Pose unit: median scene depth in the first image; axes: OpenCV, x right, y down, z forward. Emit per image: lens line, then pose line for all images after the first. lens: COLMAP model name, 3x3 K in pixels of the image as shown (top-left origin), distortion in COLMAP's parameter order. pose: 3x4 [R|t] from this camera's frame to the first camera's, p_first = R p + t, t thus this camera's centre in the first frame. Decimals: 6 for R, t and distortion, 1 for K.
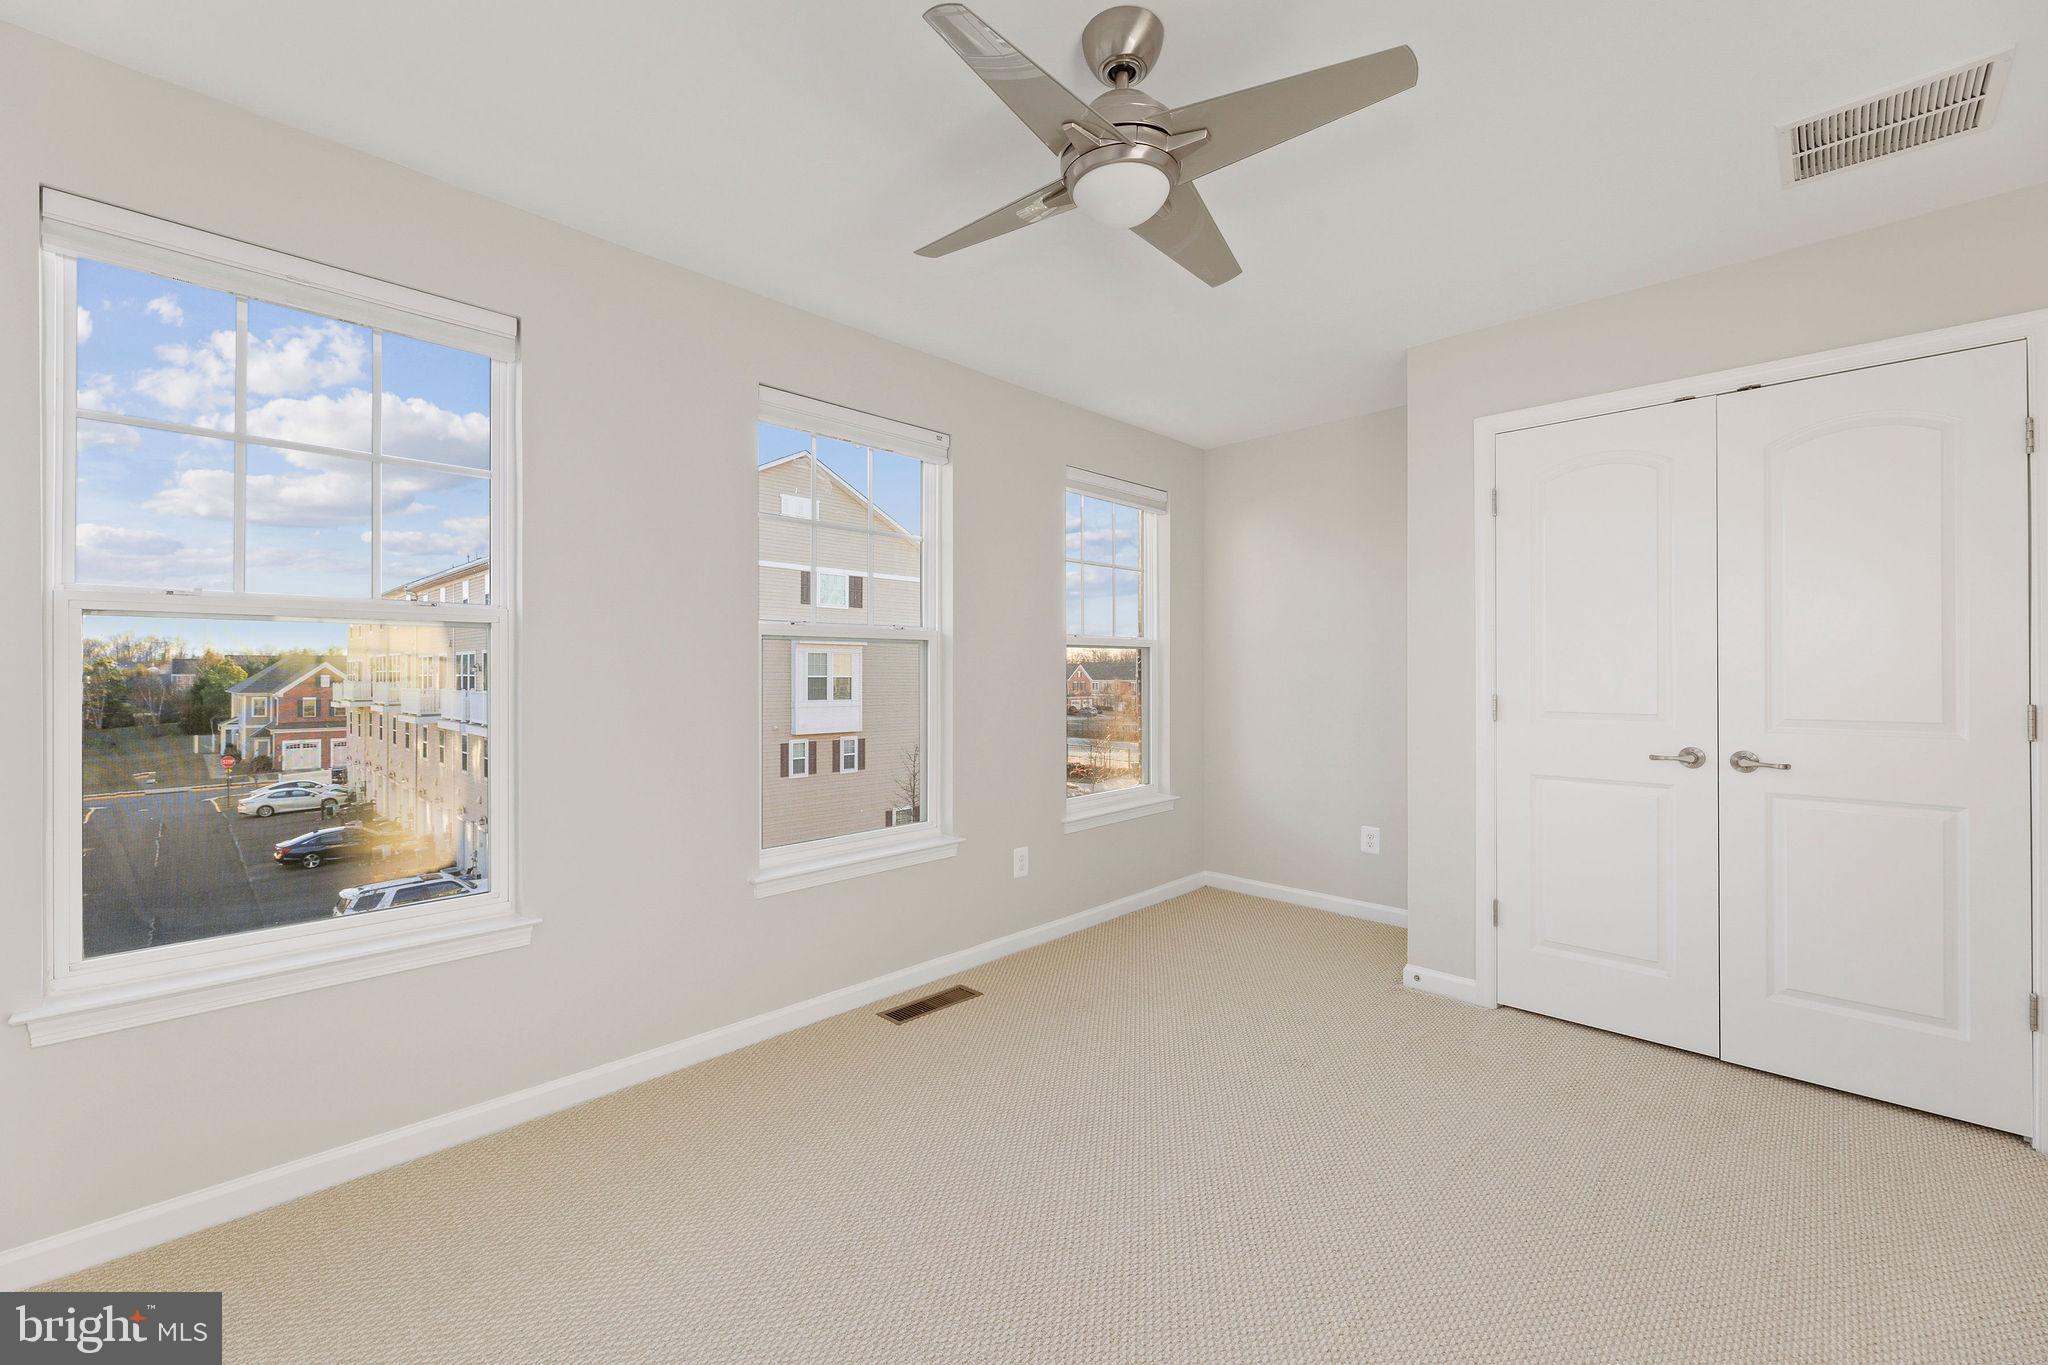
lens RADIAL K [[839.9, 0, 1012.6], [0, 839.9, 673.2], [0, 0, 1]] dist [0.003043, -0.000499]
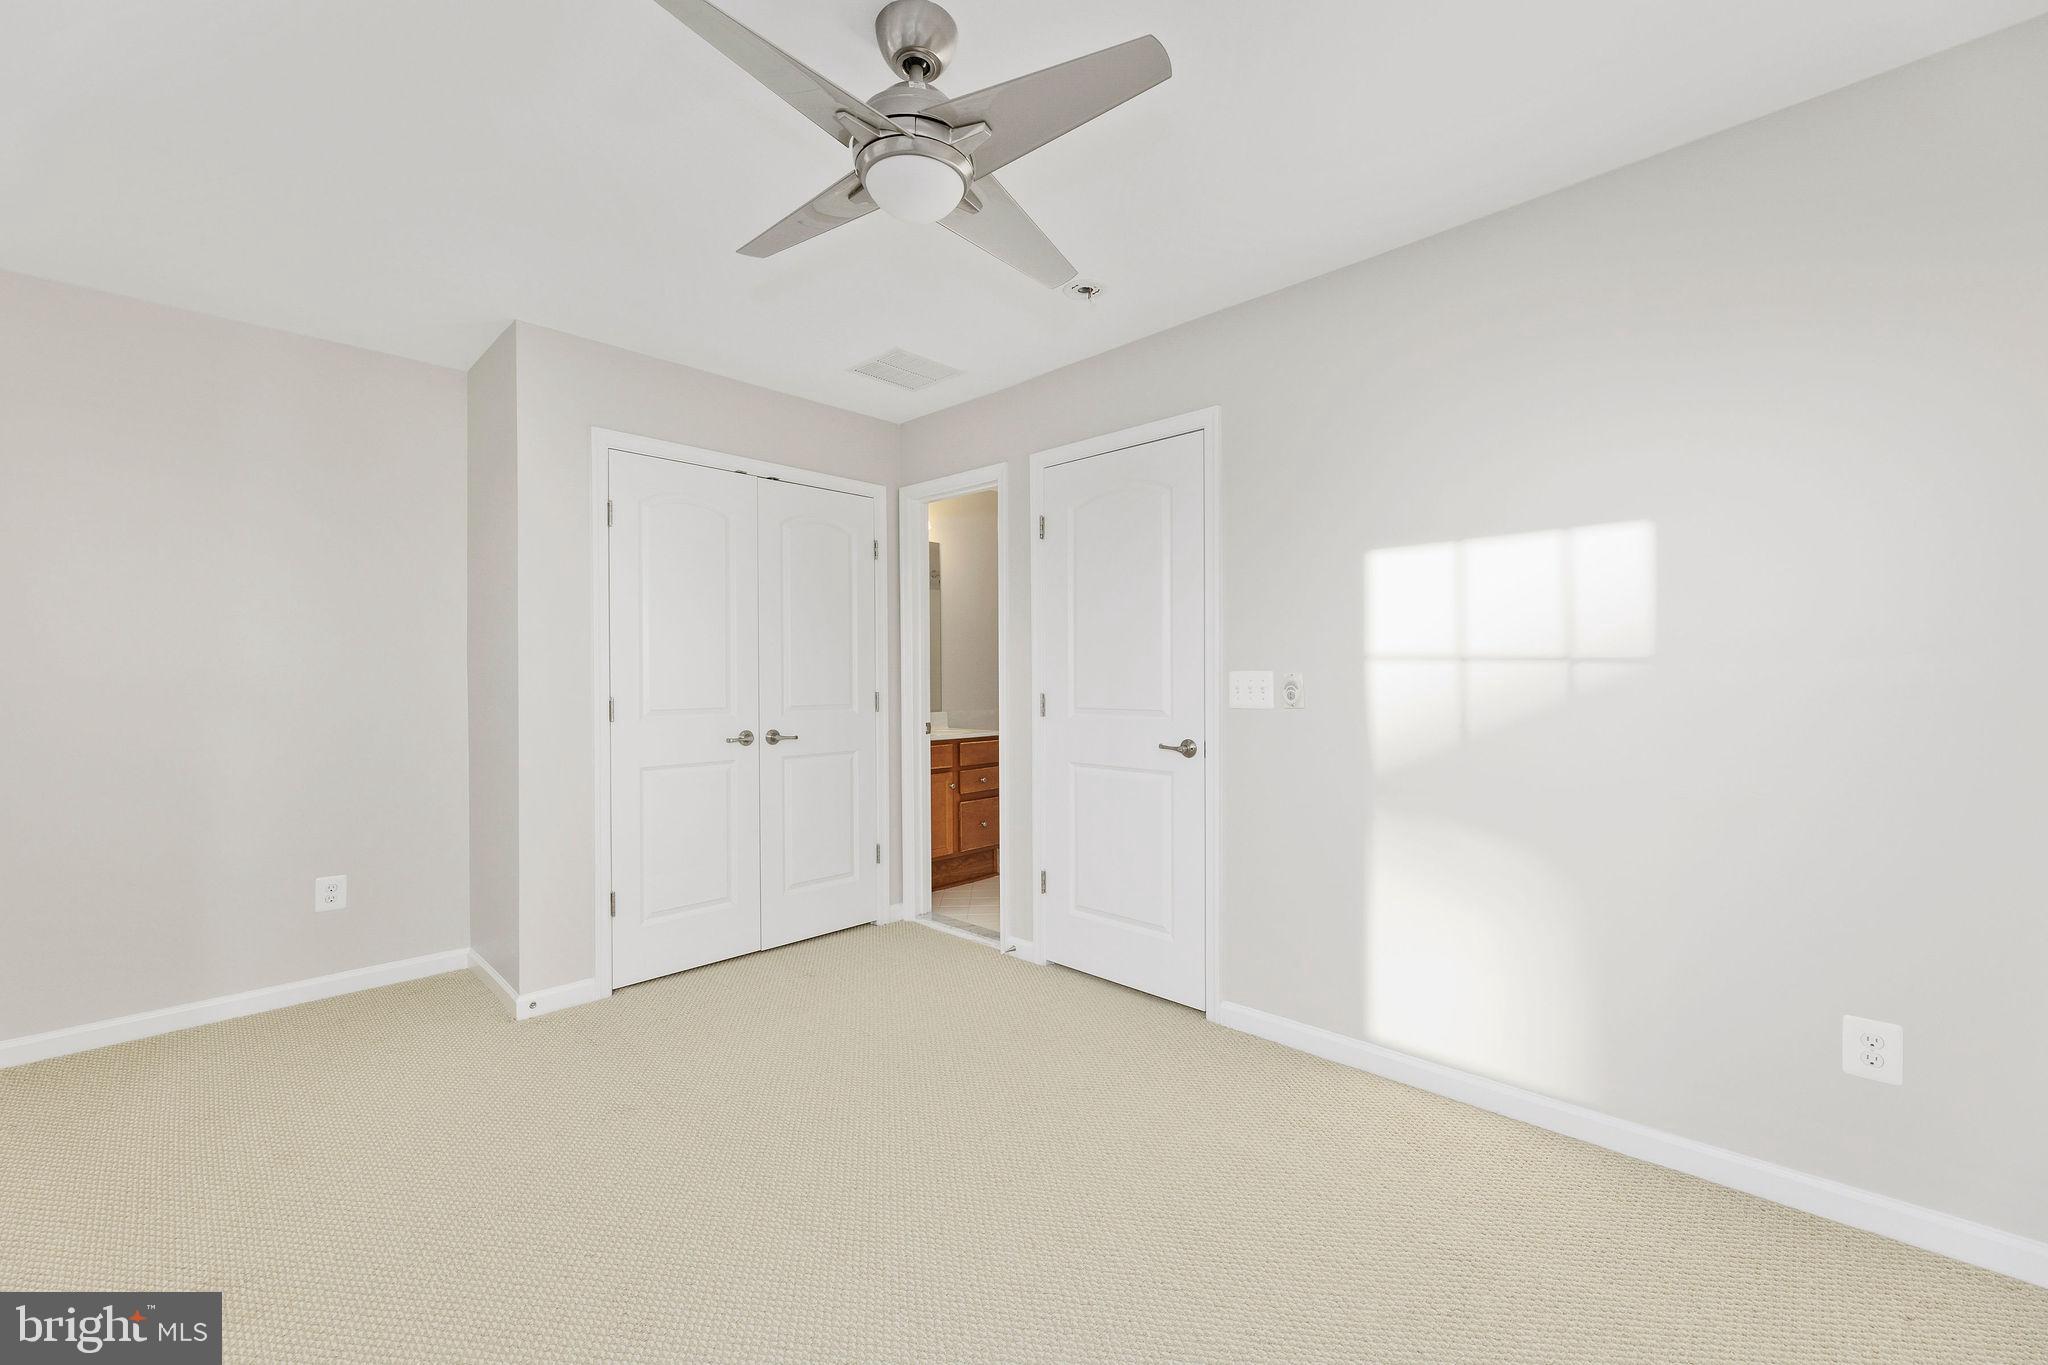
lens RADIAL K [[839.9, 0, 1037.4], [0, 839.9, 681.2], [0, 0, 1]] dist [0.003043, -0.000499]
pose [[-0.028208, -0.007229, 0.999576, -0.498449], [0.005989, 0.999955, 0.007401, 0.001351], [-0.999584, 0.006195, -0.028164, 0.504067]]
